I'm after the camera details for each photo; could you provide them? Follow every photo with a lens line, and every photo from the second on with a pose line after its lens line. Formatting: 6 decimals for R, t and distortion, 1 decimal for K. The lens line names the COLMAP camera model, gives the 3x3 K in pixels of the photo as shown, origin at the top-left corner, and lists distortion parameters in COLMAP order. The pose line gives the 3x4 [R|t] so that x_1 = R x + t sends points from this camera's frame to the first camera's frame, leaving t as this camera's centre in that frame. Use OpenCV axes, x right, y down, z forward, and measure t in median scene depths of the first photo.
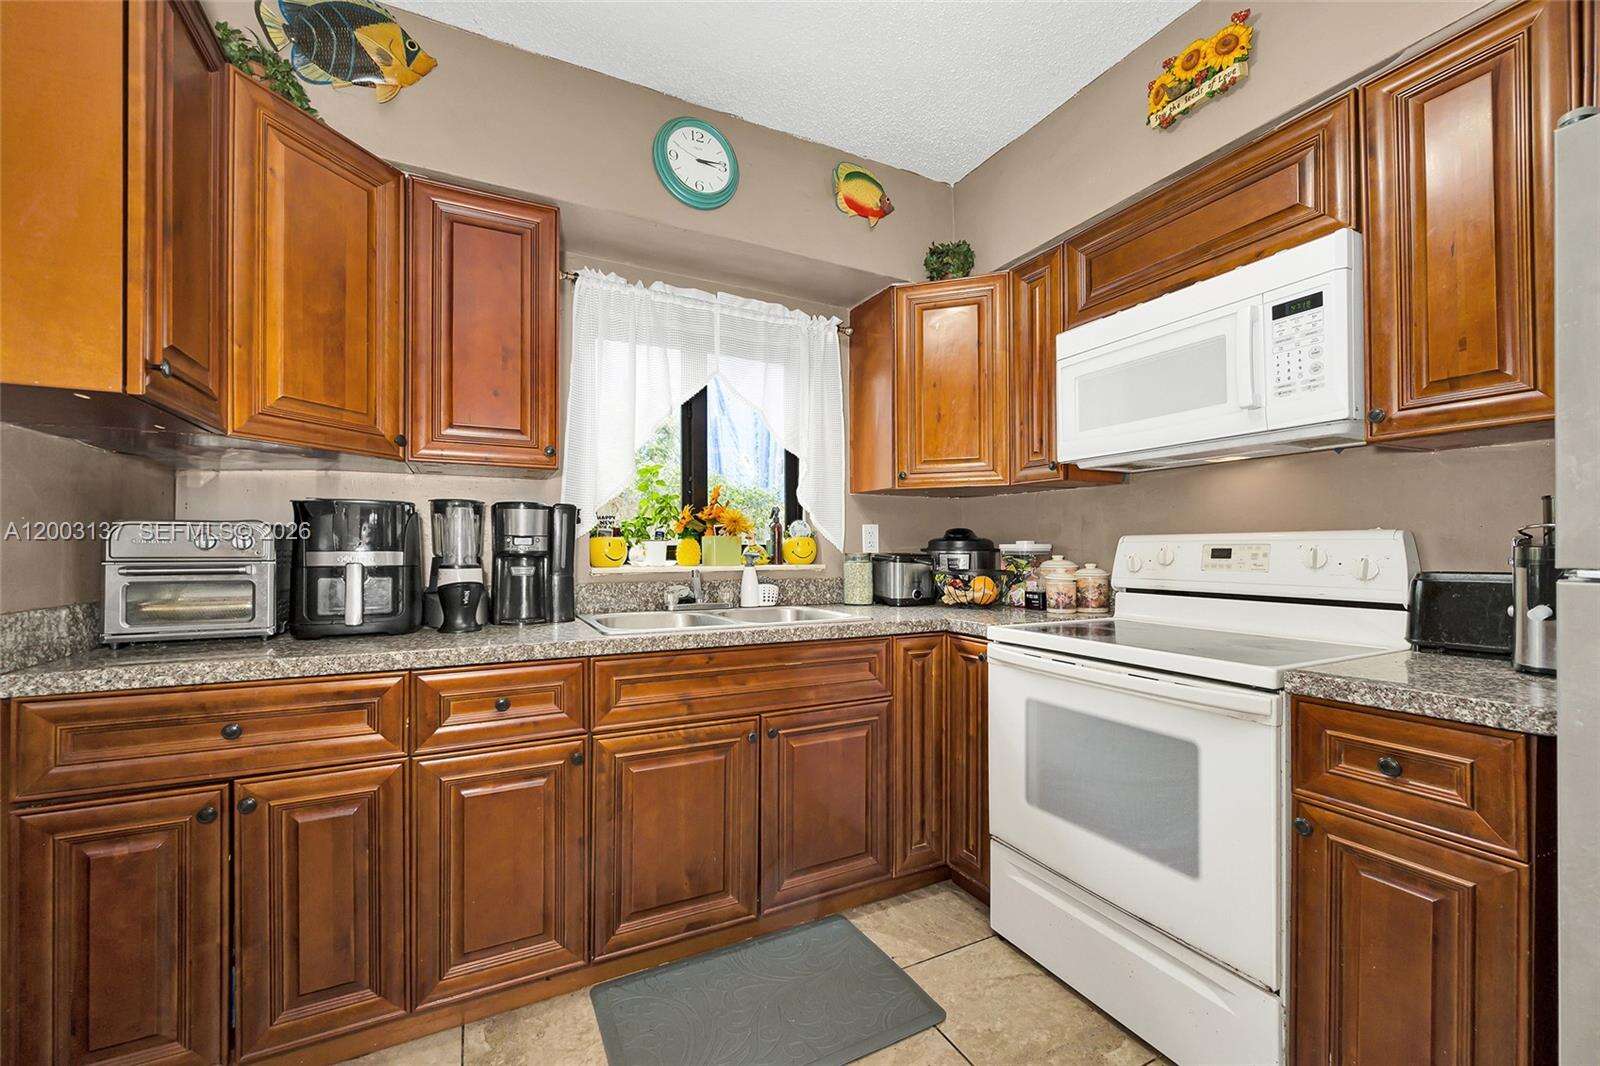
lens RADIAL K [[643.3, 0, 797.7], [0, 643.3, 547.4], [0, 0, 1]] dist [-0.001578, 0.000217]
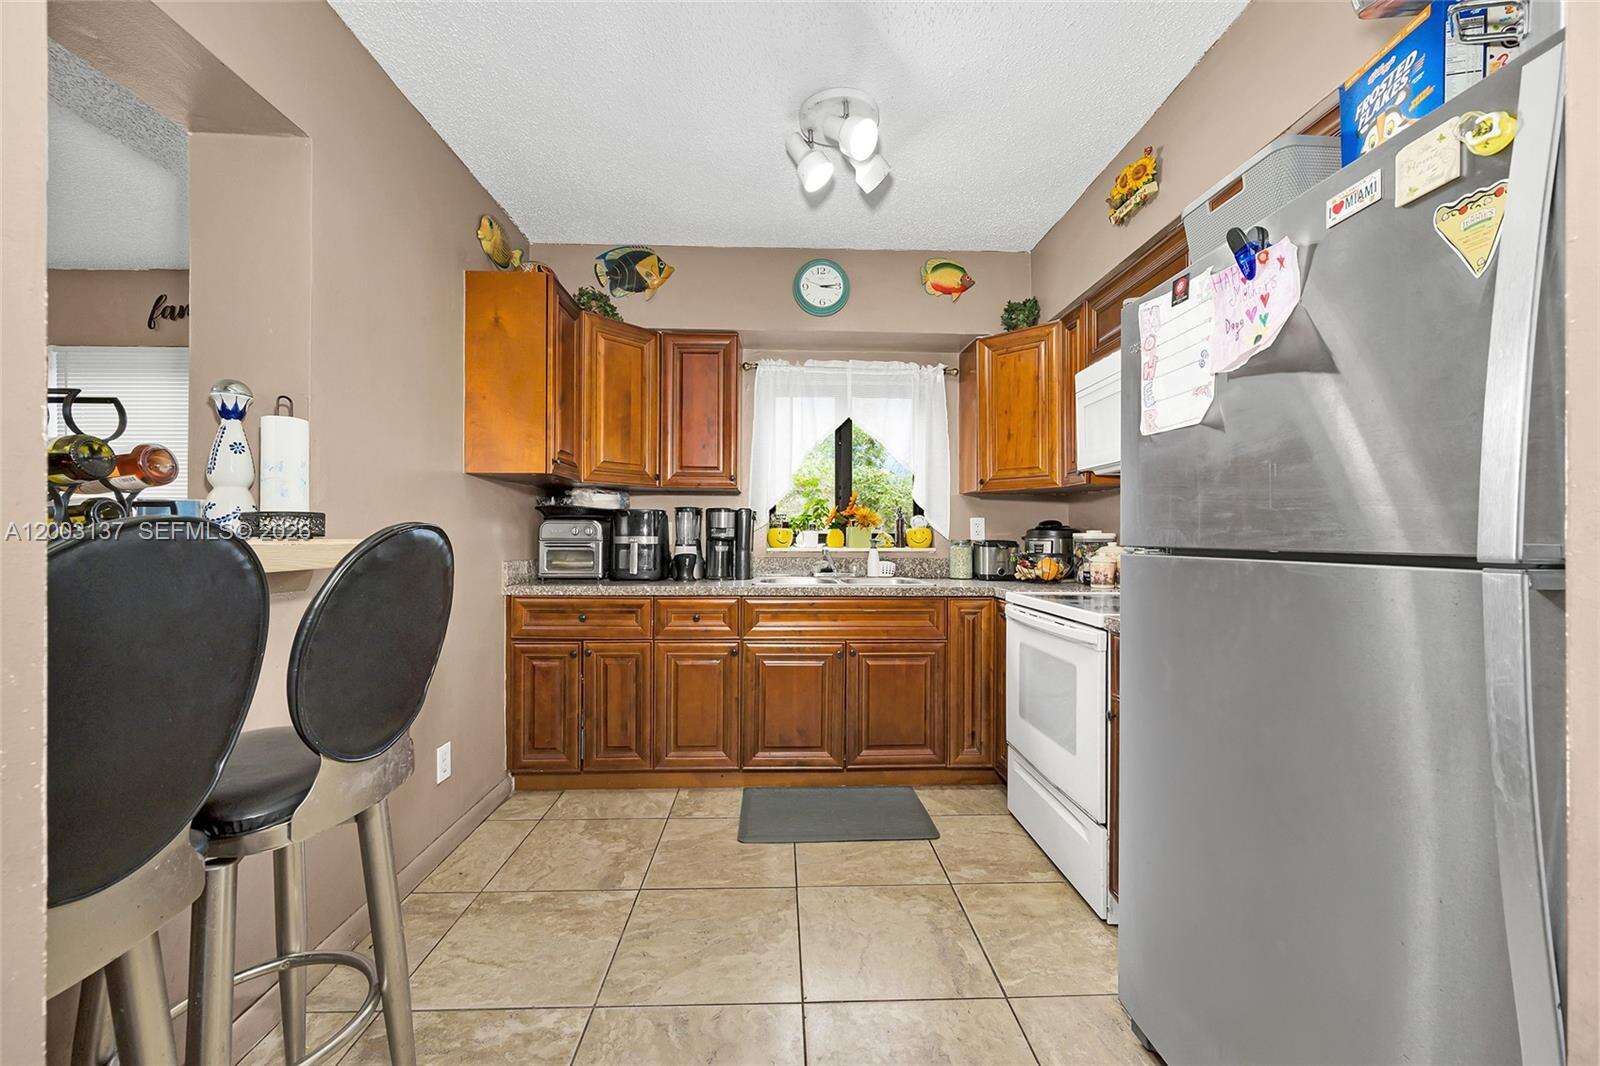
lens RADIAL K [[622.4, 0, 796.8], [0, 622.4, 537.3], [0, 0, 1]] dist [-0.000735, 0.000027]
pose [[0.909580, 0.004888, -0.415500, 0.423861], [-0.003798, 0.999987, 0.003452, 0.000794], [0.415512, -0.001562, 0.909586, -0.399305]]
